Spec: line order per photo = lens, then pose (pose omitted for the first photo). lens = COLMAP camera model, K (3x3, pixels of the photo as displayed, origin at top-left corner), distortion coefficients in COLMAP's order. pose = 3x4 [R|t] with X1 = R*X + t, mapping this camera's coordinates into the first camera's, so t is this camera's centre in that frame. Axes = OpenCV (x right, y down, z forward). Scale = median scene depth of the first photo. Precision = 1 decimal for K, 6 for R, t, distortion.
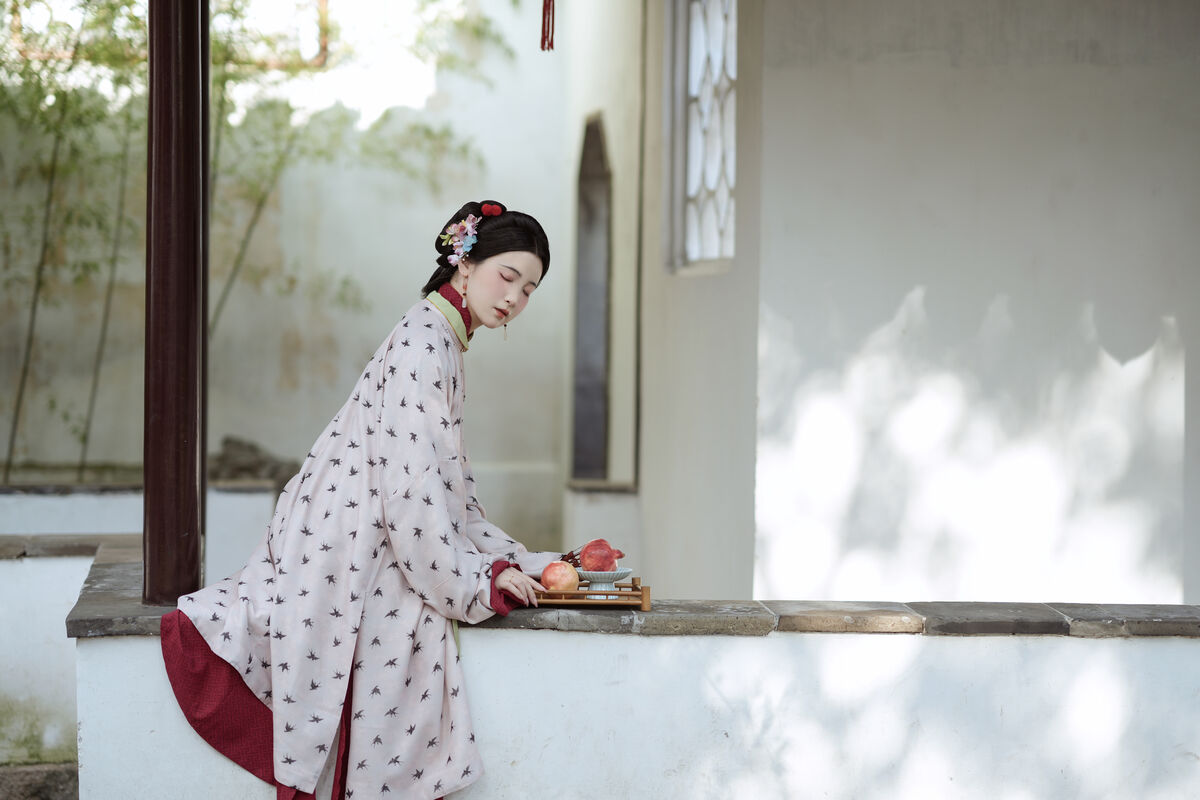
lens RADIAL K [[2895.9, 0, 600.0], [0, 2895.9, 400.0], [0, 0, 1]] dist [0.113819, -0.101638]
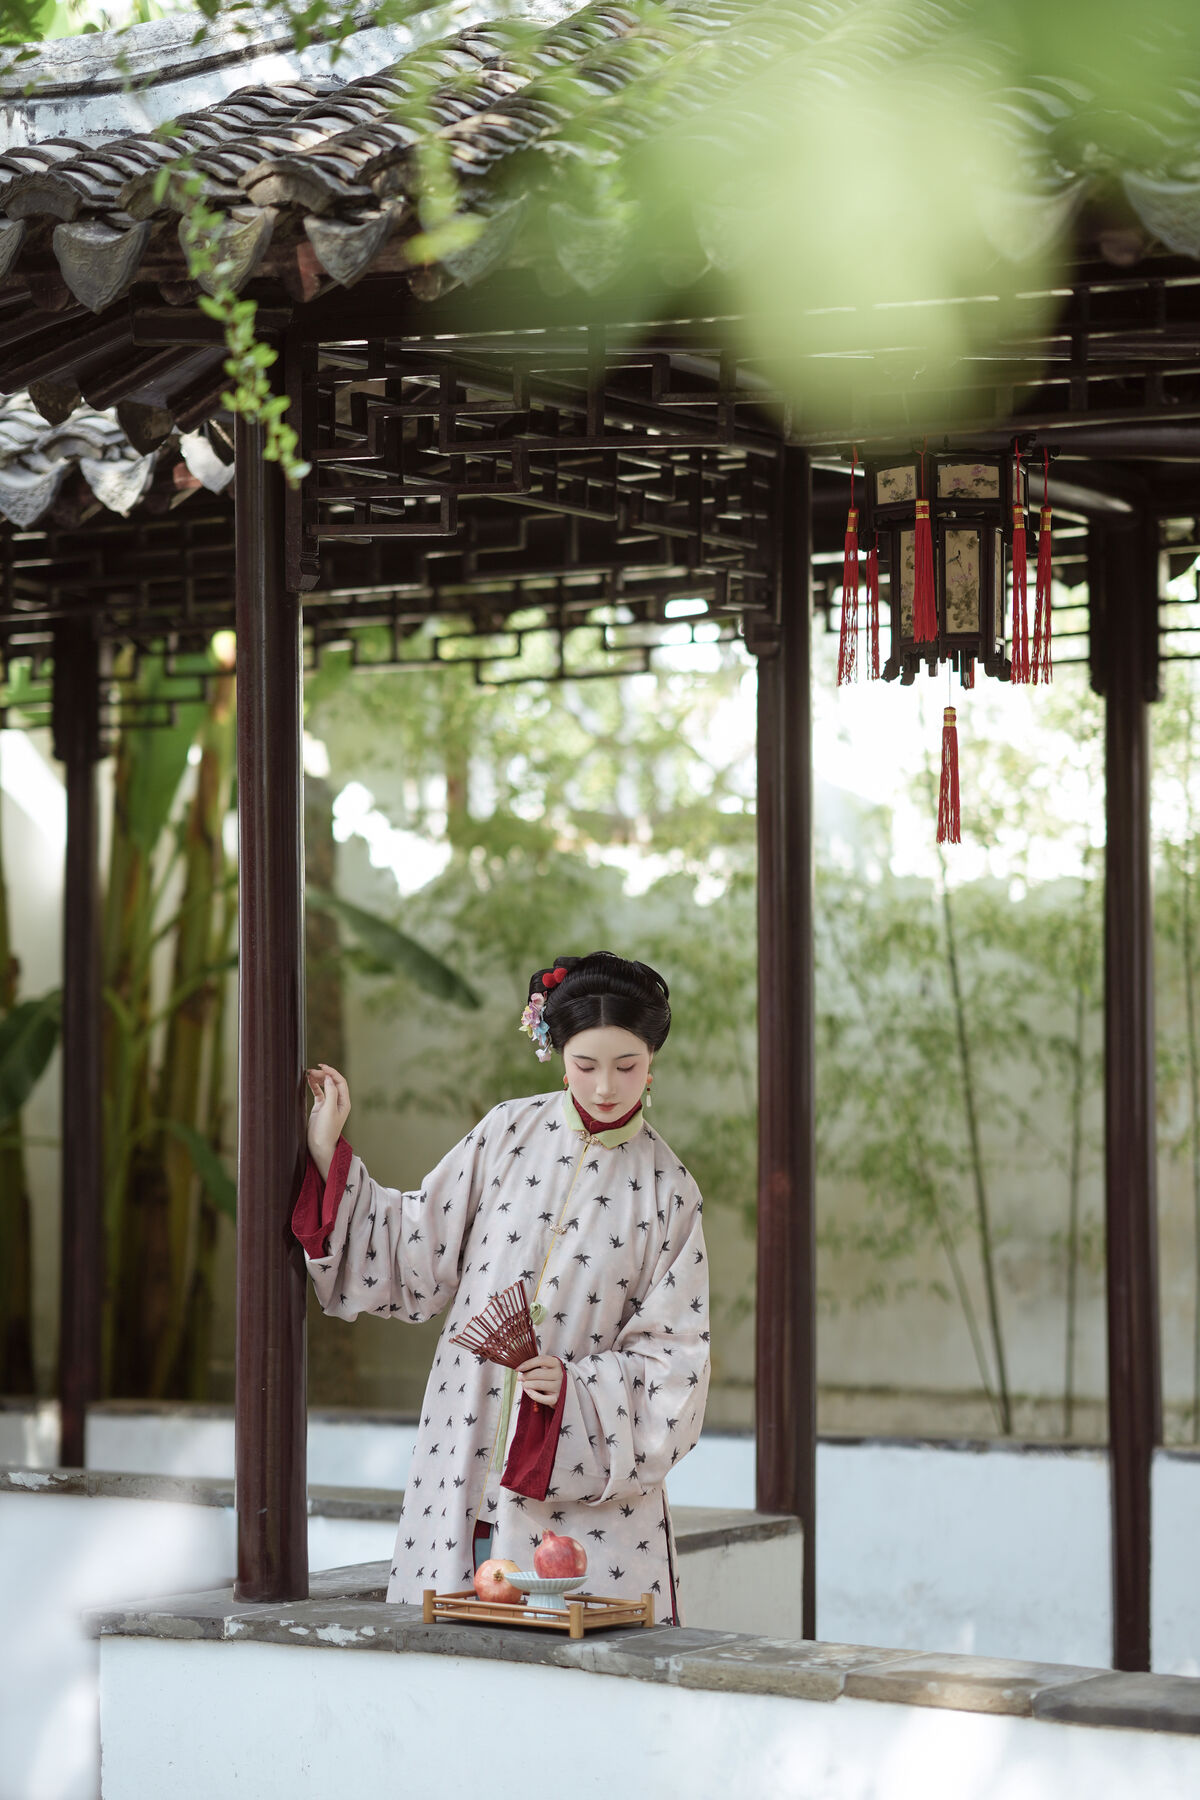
lens RADIAL K [[4343.8, 0, 600.0], [0, 4343.8, 900.0], [0, 0, 1]] dist [0.113819, -0.101638]
pose [[0.757863, -0.040482, -0.651157, 0.552175], [-0.013605, 0.996875, -0.077809, -0.021704], [0.652272, 0.067828, 0.754944, 0.132429]]
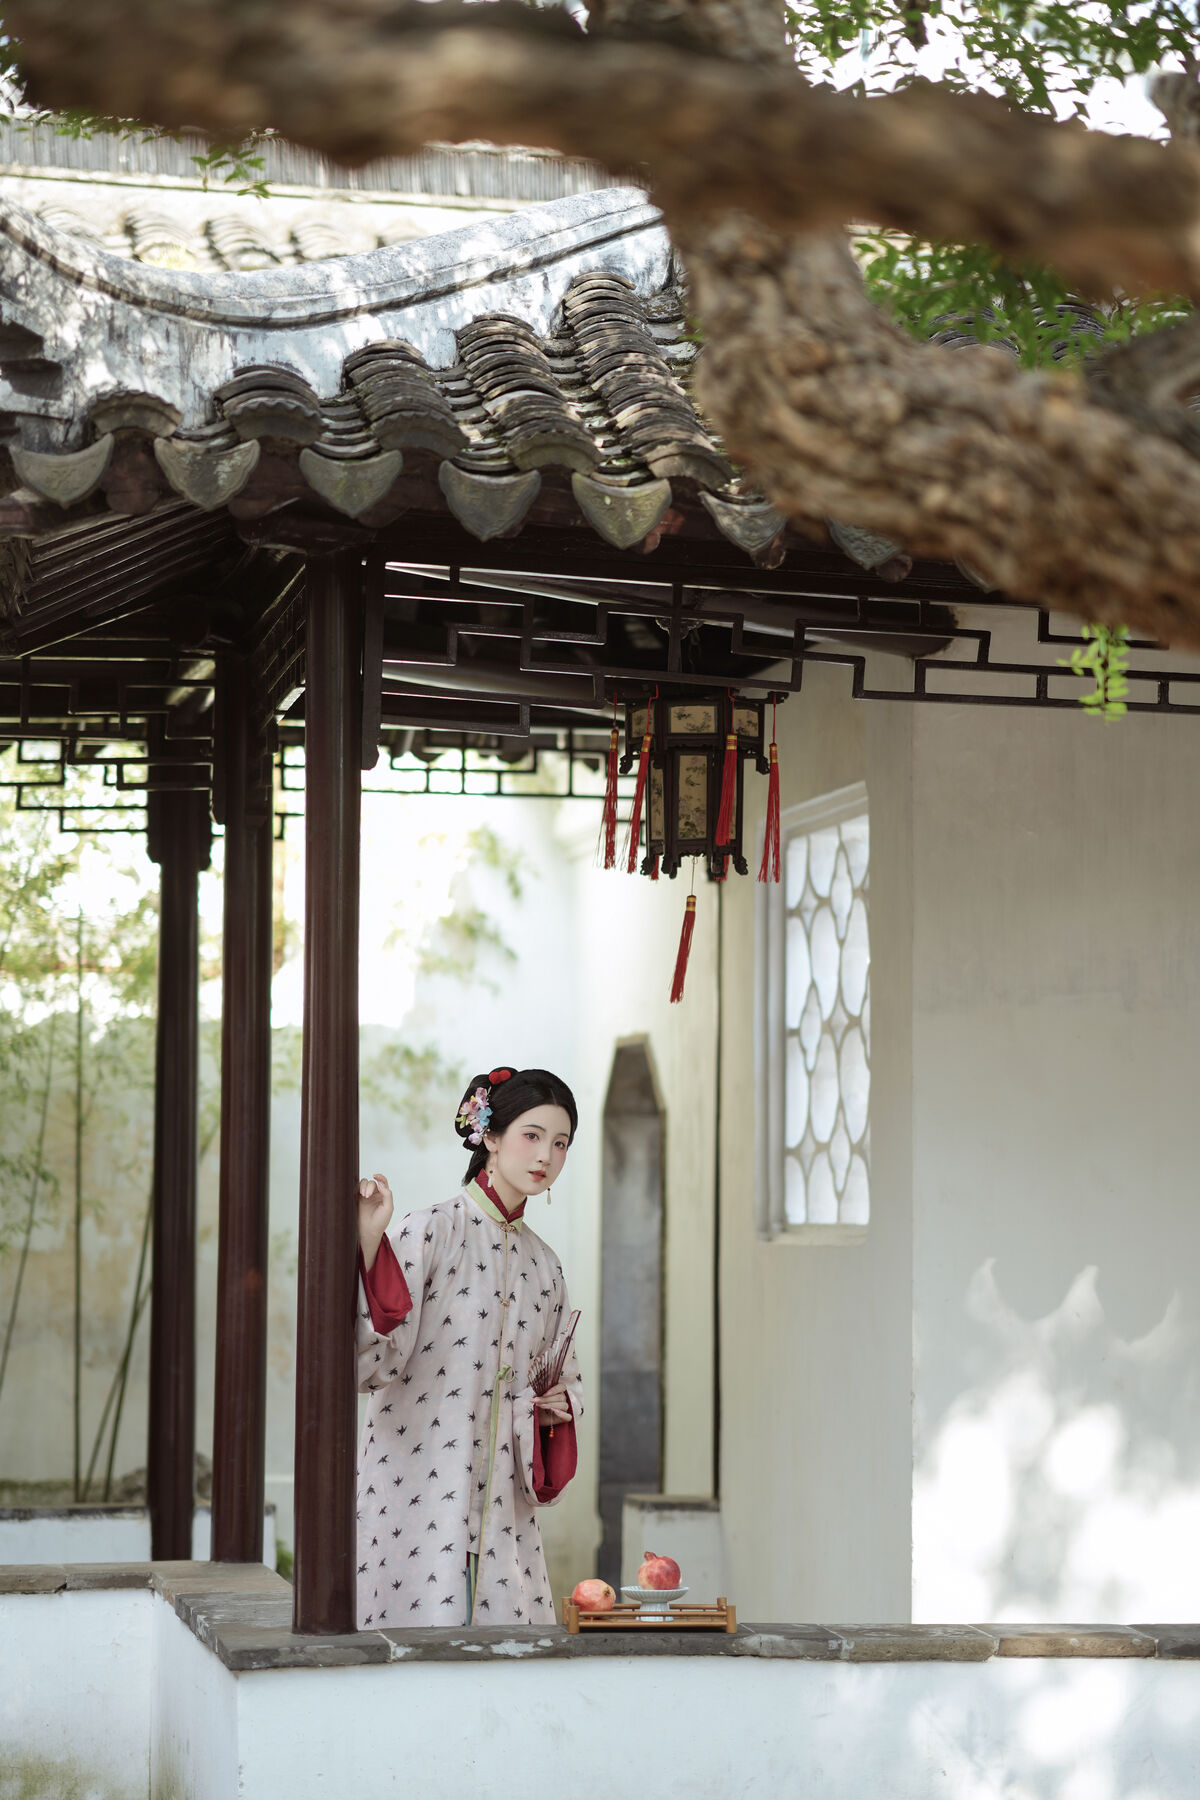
lens RADIAL K [[4343.8, 0, 600.0], [0, 4343.8, 900.0], [0, 0, 1]] dist [0.113819, -0.101638]
pose [[0.998783, -0.003629, 0.049178, -0.103039], [0.008984, 0.993988, -0.109117, -0.006303], [-0.048486, 0.109426, 0.992812, -0.301634]]
